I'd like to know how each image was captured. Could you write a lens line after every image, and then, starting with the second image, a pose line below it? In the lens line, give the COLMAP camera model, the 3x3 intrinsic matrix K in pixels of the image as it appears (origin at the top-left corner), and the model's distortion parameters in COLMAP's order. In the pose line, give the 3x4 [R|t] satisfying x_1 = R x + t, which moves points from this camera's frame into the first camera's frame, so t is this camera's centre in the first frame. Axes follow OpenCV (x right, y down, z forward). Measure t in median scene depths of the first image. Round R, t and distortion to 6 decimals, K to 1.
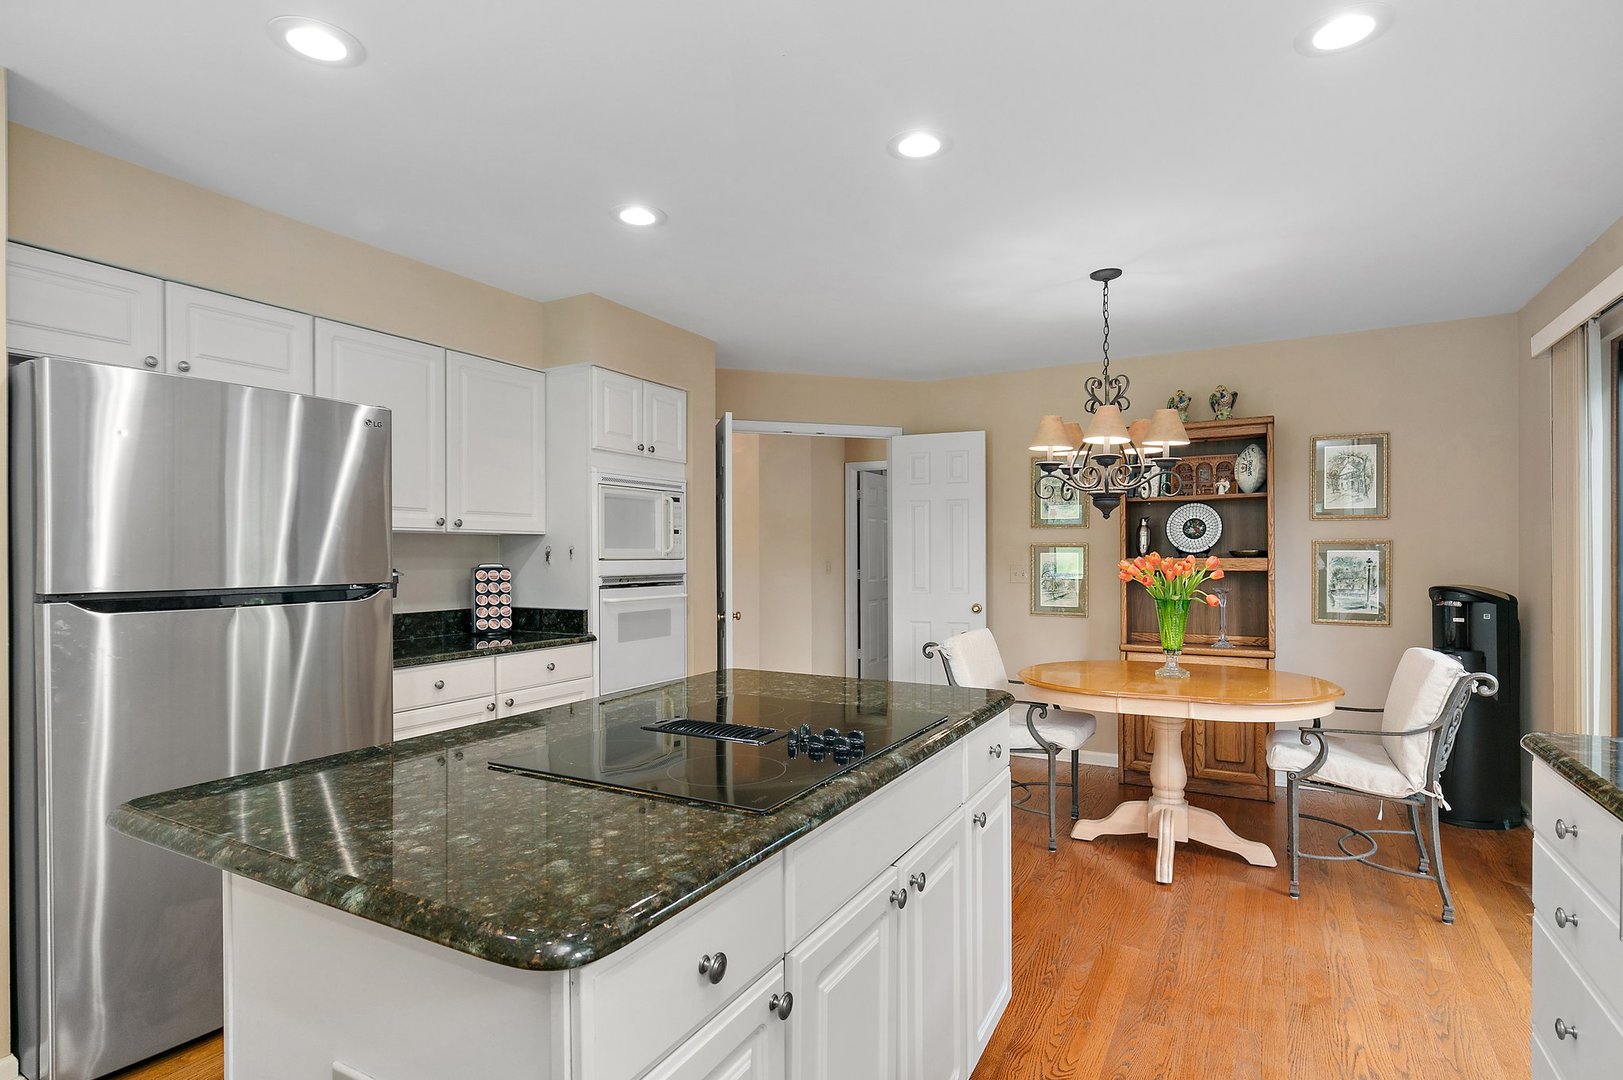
lens RADIAL K [[822.8, 0, 809.4], [0, 822.8, 546.1], [0, 0, 1]] dist [0.016979, 0.002008]
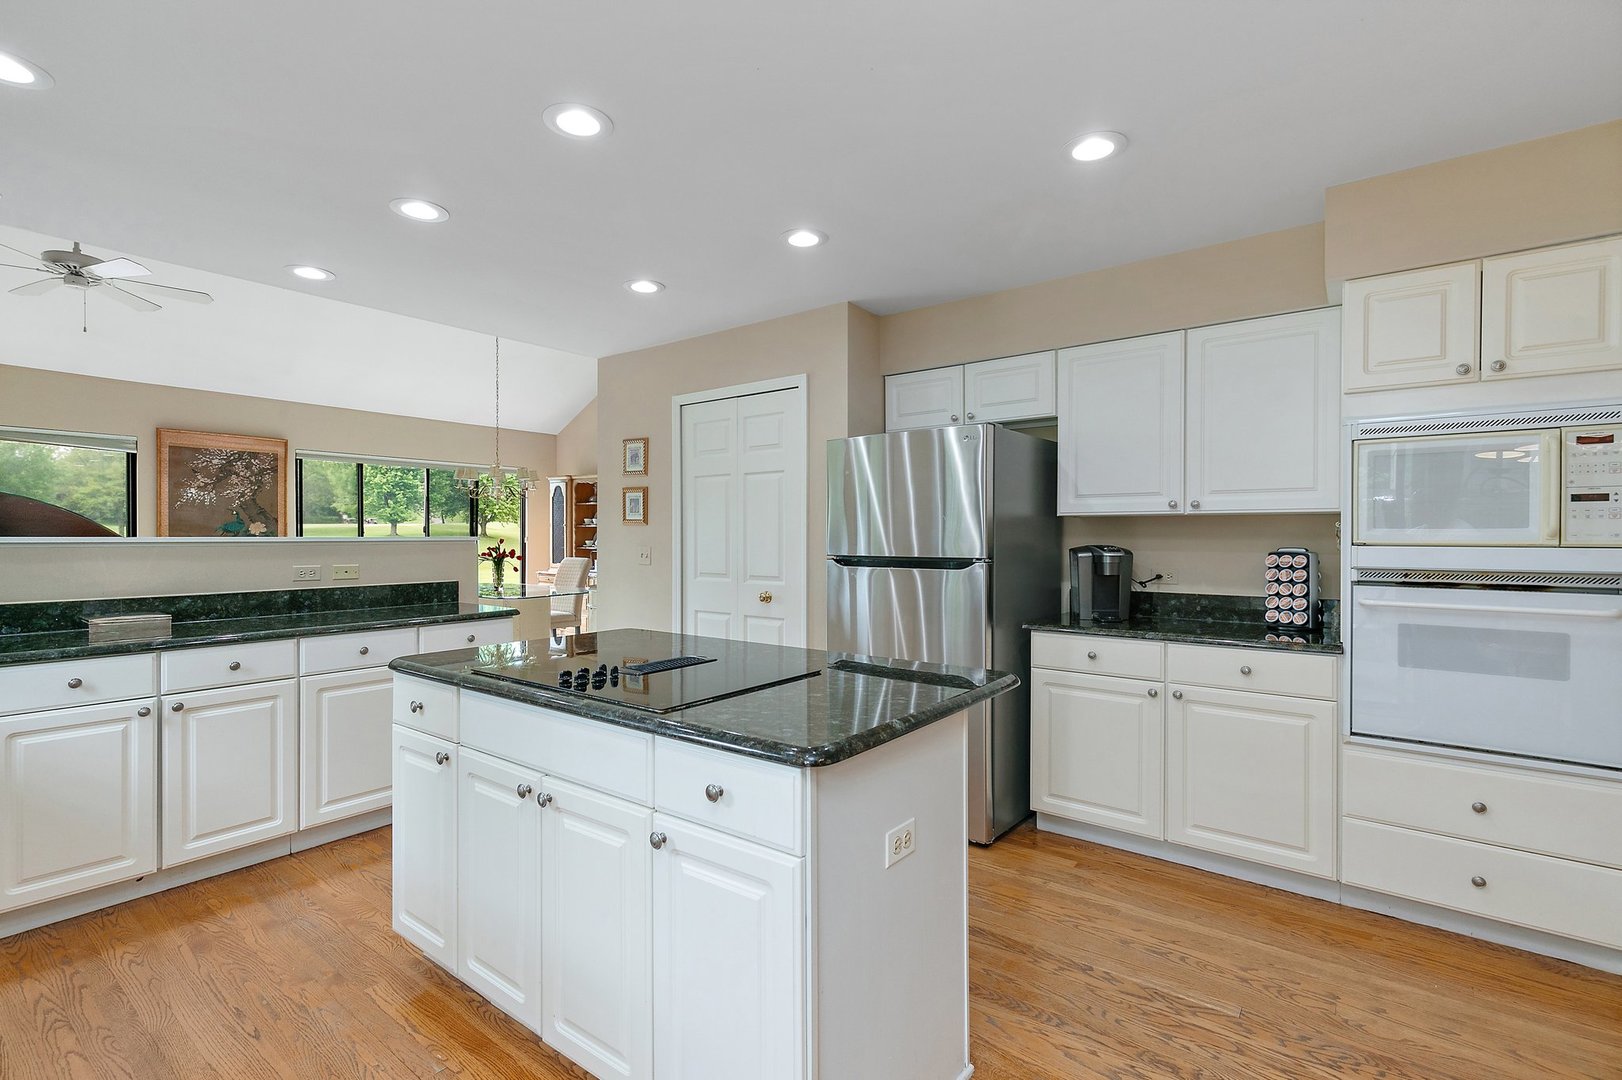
lens RADIAL K [[737.1, 0, 798.4], [0, 737.1, 537.8], [0, 0, 1]] dist [0.004229, 0.000634]
pose [[-0.153562, 0.004942, -0.988127, 0.464142], [0.007566, 0.999964, 0.003825, 0.004262], [0.988110, -0.006889, -0.153594, 0.615316]]
